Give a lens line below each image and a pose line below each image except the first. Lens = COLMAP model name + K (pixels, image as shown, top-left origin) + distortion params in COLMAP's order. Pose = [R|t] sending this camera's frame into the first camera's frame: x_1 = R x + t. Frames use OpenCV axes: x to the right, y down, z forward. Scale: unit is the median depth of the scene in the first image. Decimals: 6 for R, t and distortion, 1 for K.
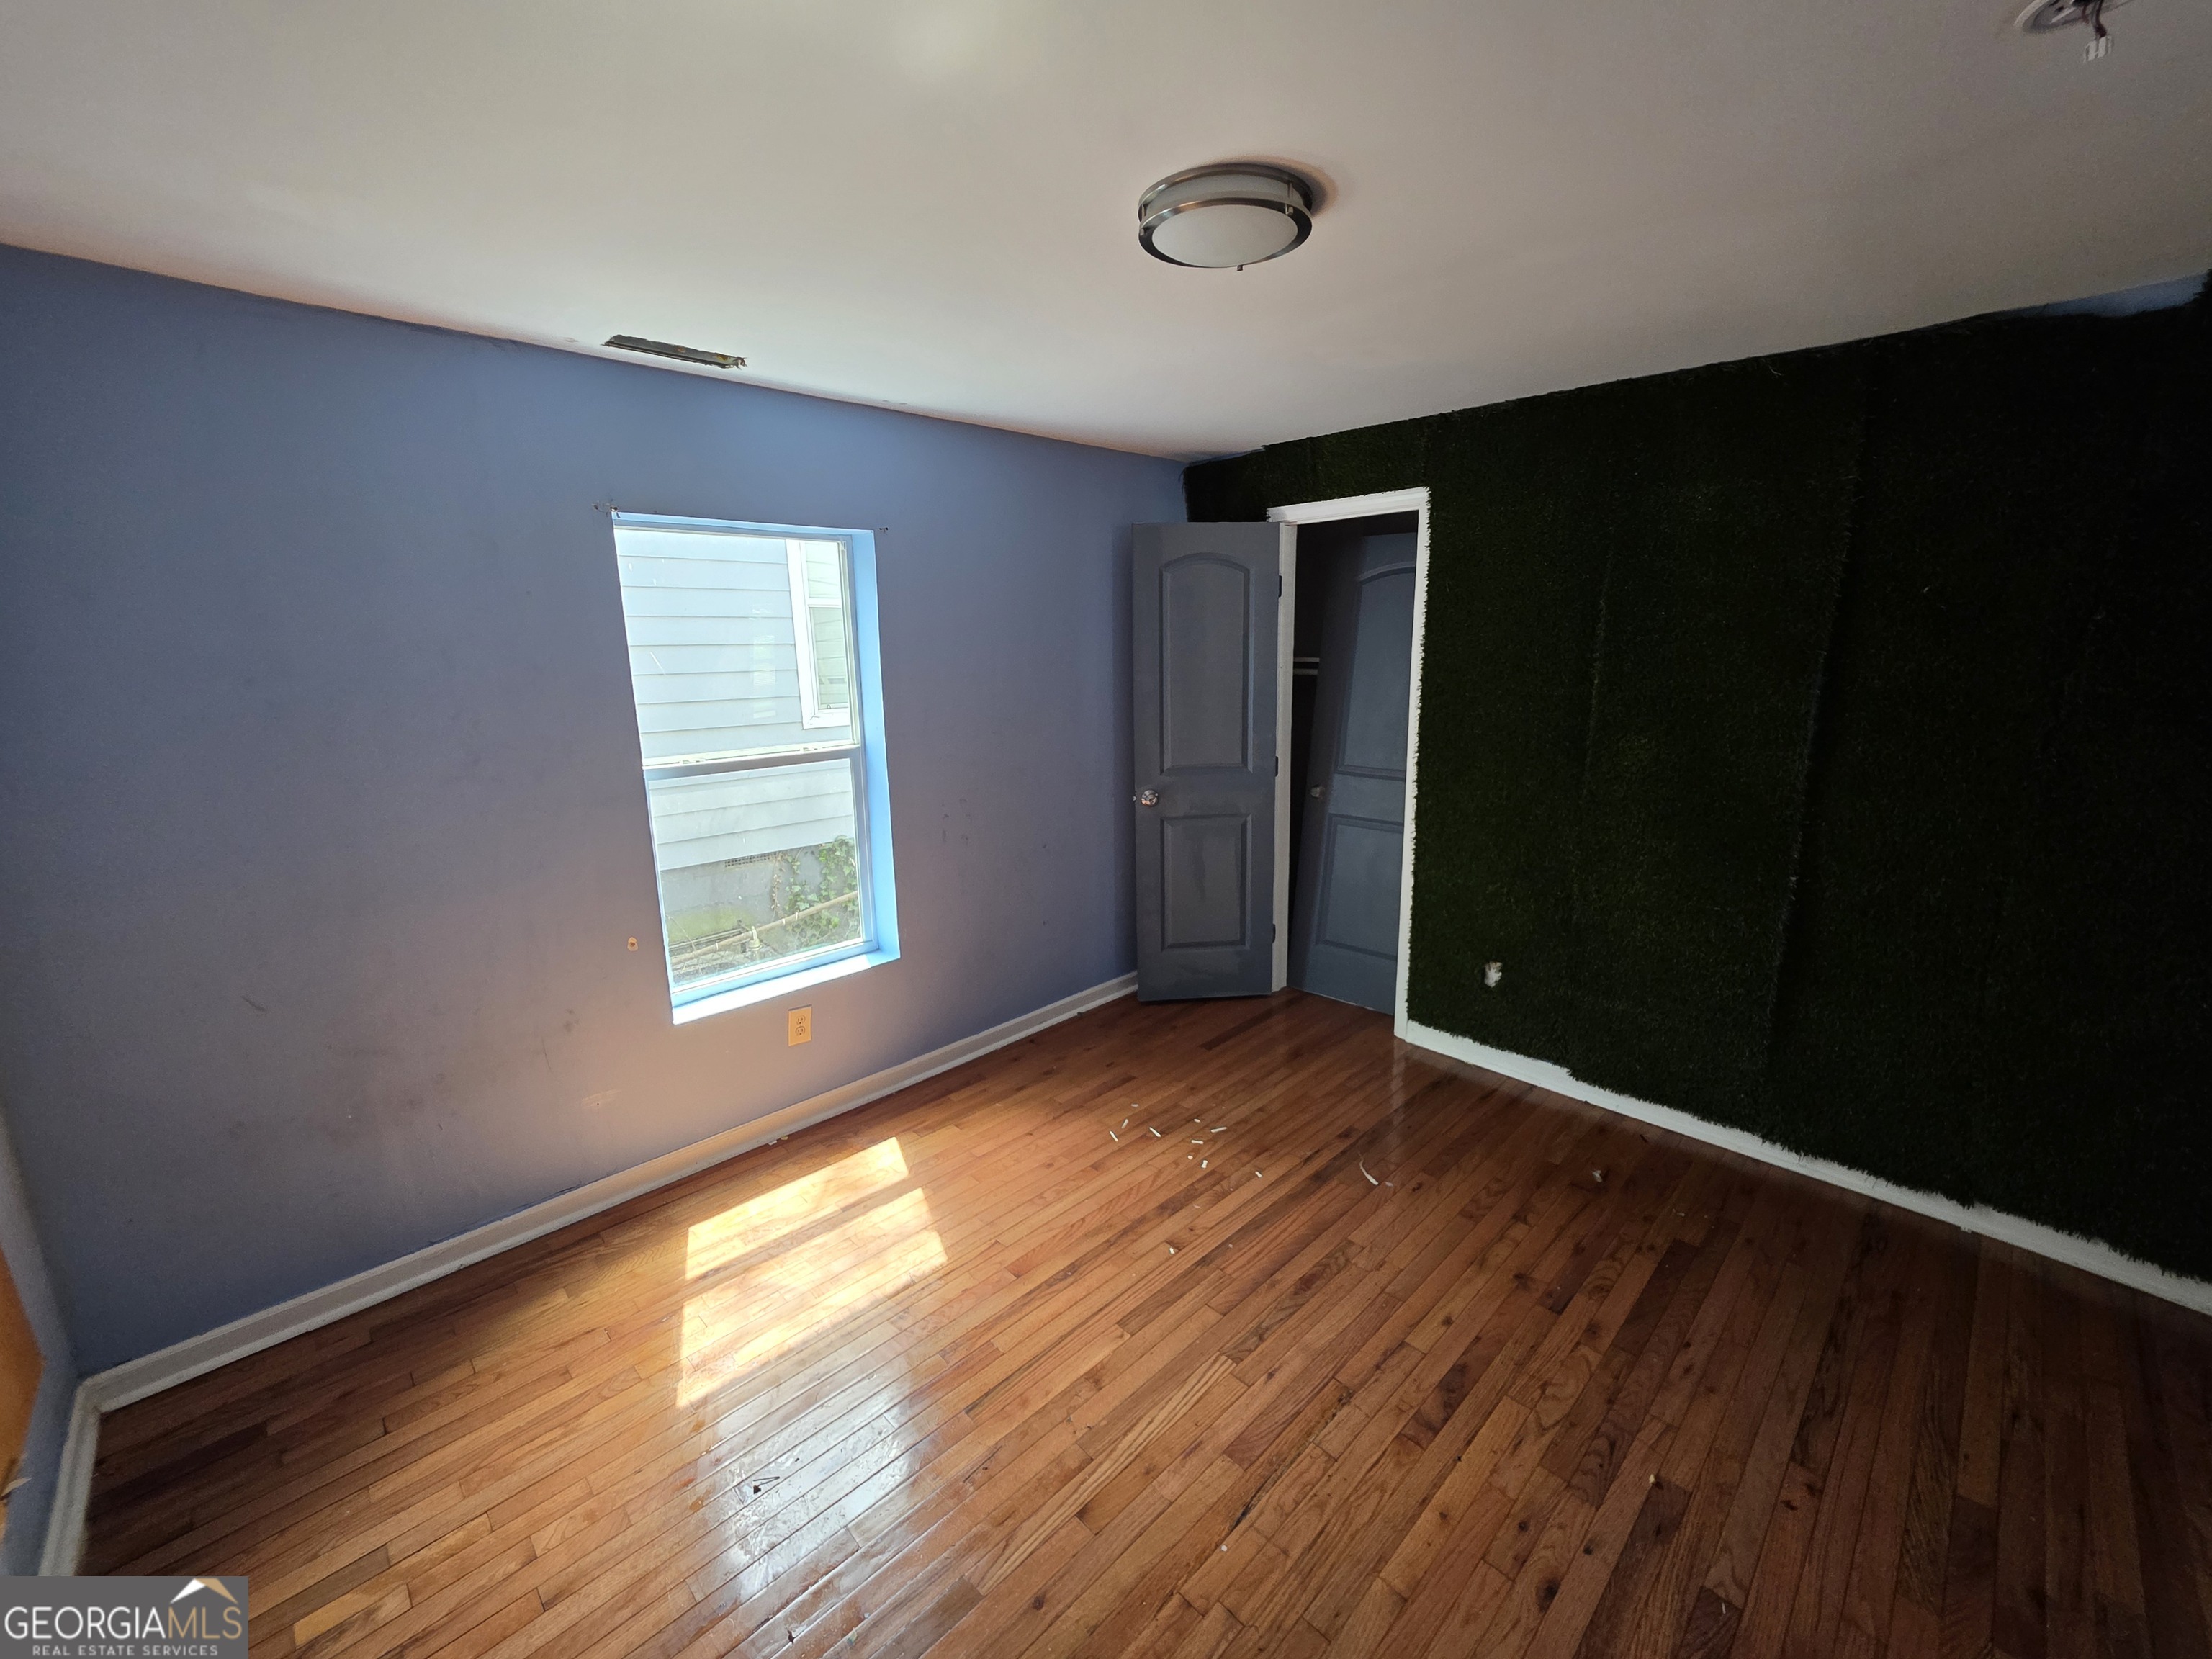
lens RADIAL K [[889.1, 0, 1109.1], [0, 889.1, 814.0], [0, 0, 1]] dist [0.002046, 0.000475]
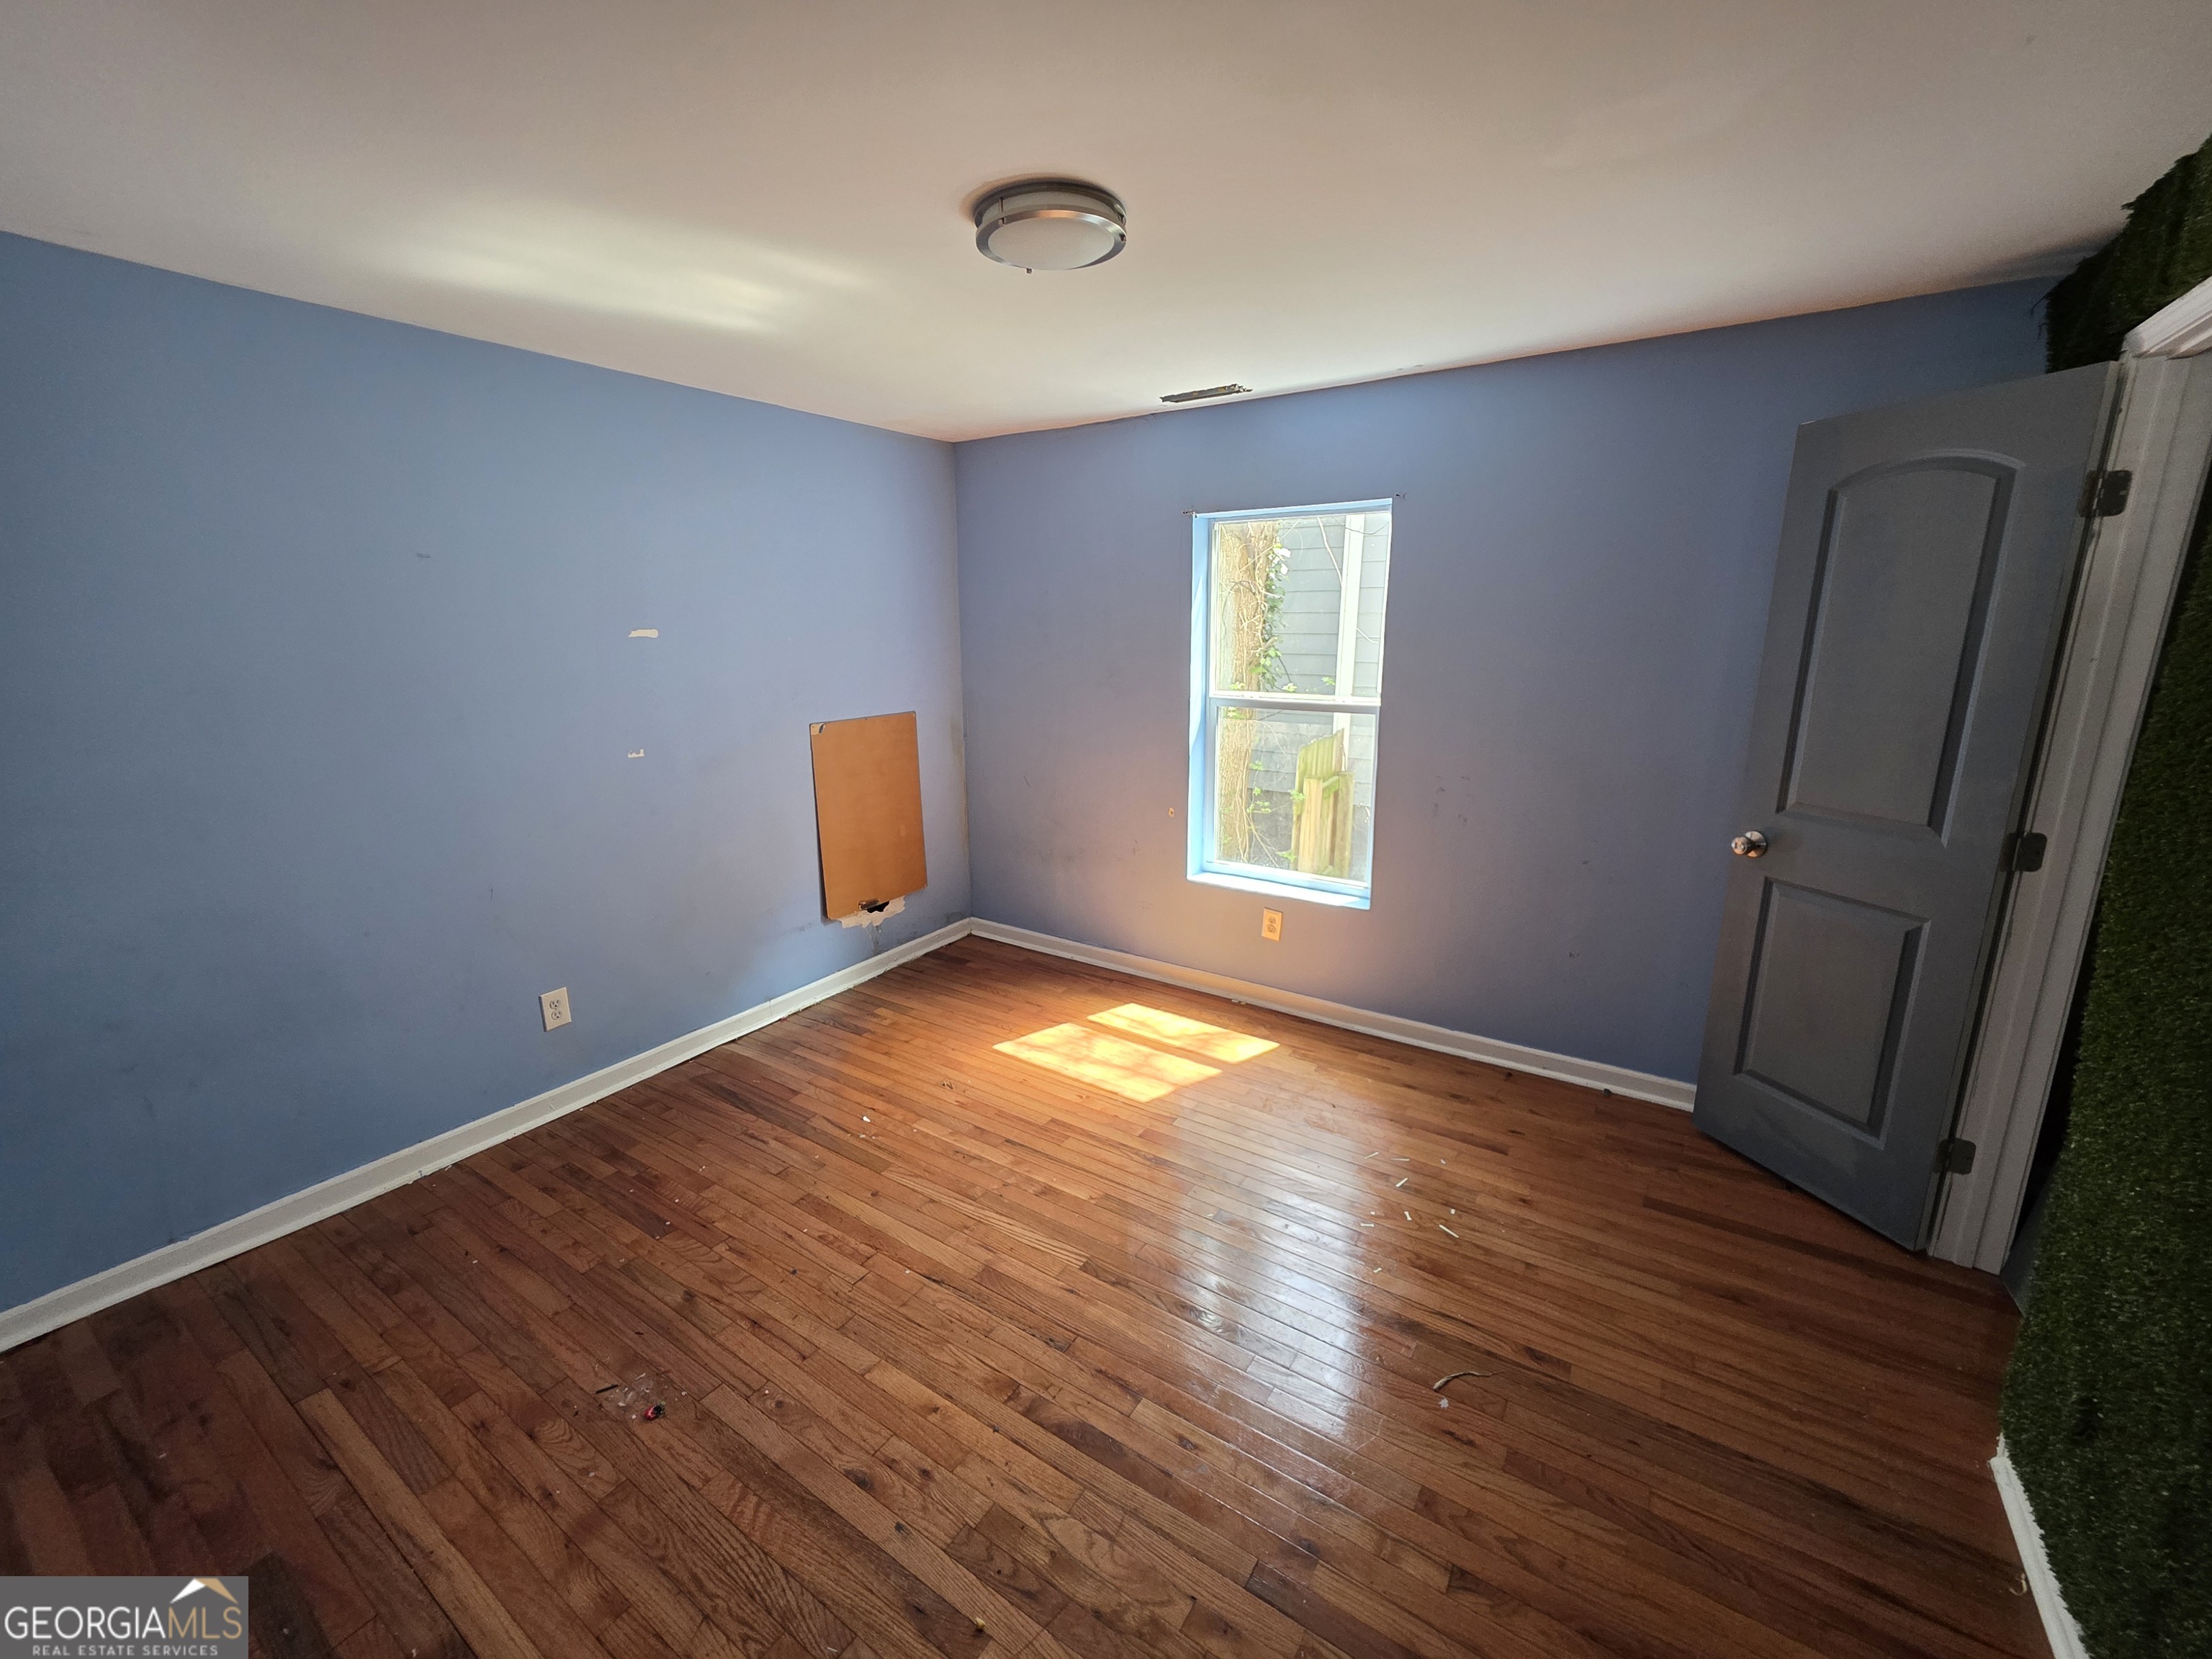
lens RADIAL K [[889.1, 0, 1109.1], [0, 889.1, 814.0], [0, 0, 1]] dist [0.002046, 0.000475]
pose [[0.218739, 0.224947, -0.949501, 0.902470], [-0.192266, 0.963925, 0.184071, -0.109511], [0.956654, 0.142294, 0.254098, 0.574851]]
